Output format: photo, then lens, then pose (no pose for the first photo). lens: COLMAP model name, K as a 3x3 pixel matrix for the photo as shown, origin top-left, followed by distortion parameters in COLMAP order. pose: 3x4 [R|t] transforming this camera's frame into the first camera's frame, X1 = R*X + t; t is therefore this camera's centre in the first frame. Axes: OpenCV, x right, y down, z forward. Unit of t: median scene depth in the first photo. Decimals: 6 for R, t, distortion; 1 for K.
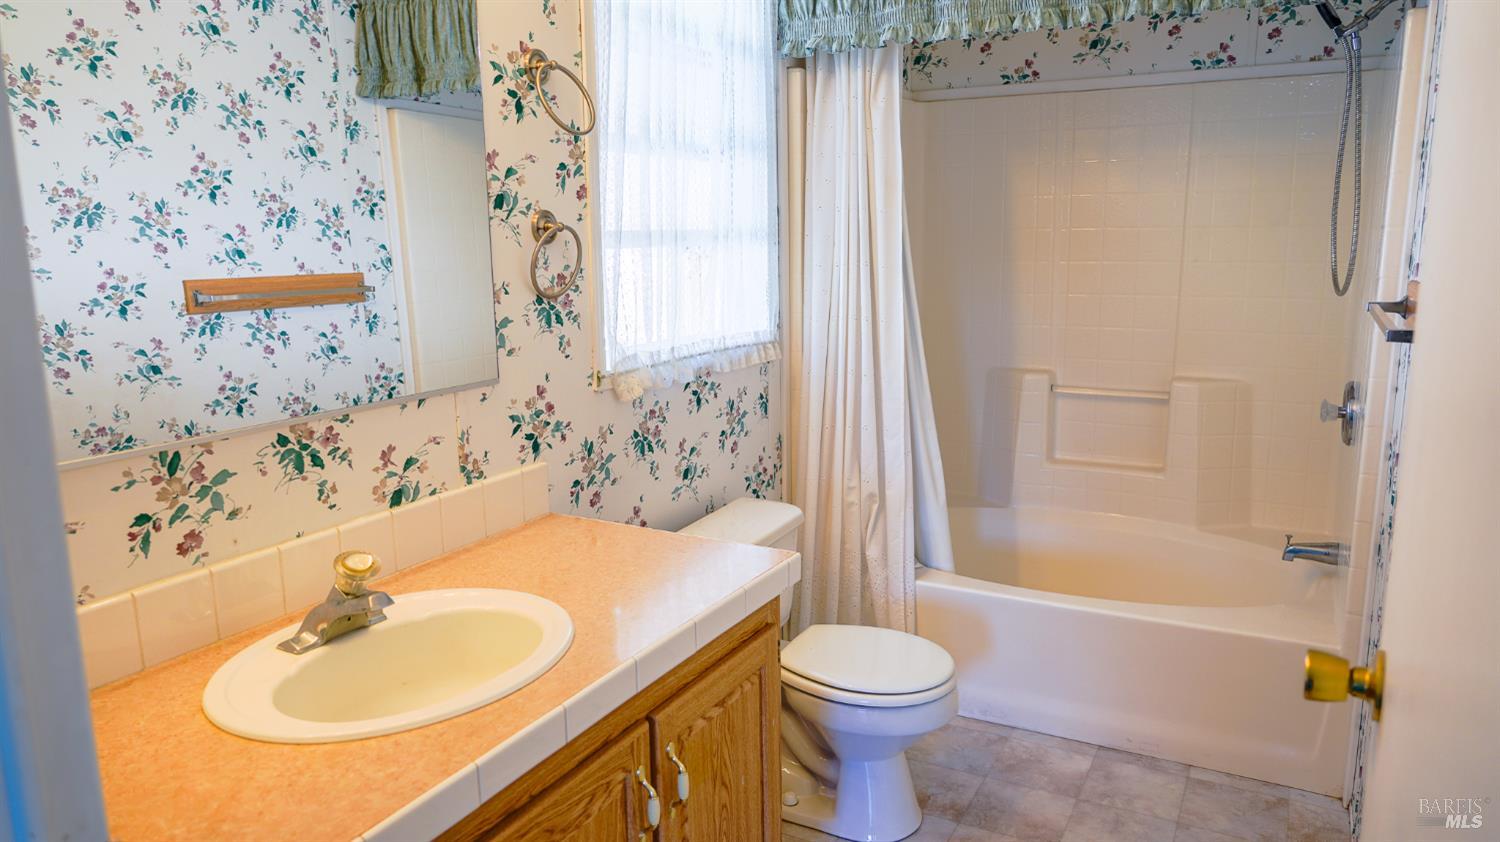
lens RADIAL K [[1015.9, 0, 750.0], [0, 1015.9, 421.0], [0, 0, 1]] dist [-0.028202, 0.020812]
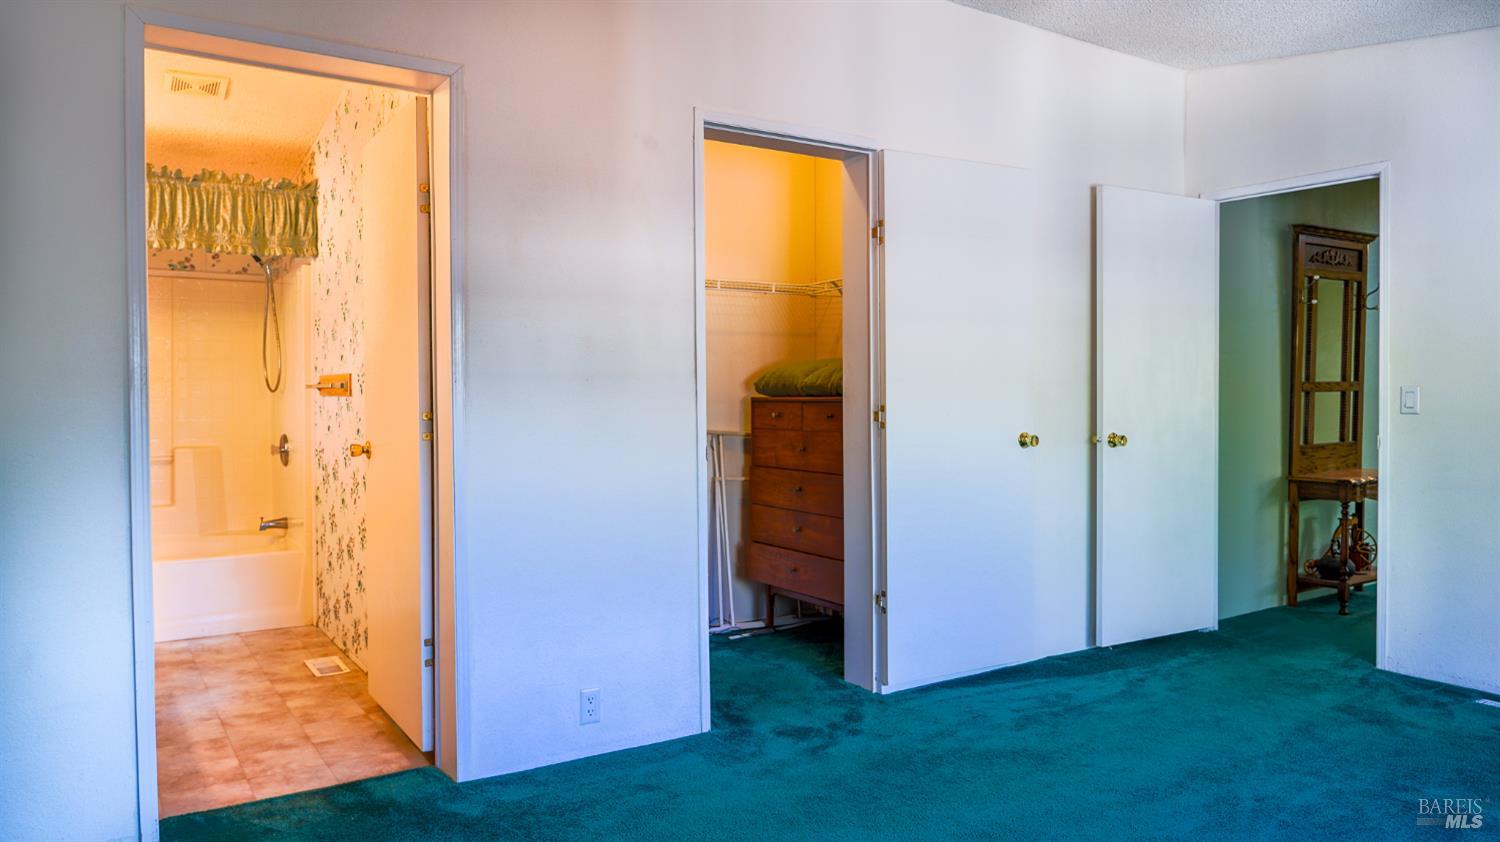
lens RADIAL K [[1015.9, 0, 750.0], [0, 1015.9, 421.0], [0, 0, 1]] dist [-0.028202, 0.020812]
pose [[0.467326, -0.005770, 0.884066, -0.718690], [0.158845, 0.984254, -0.077542, 0.229236], [-0.869698, 0.176667, 0.460884, -0.708429]]
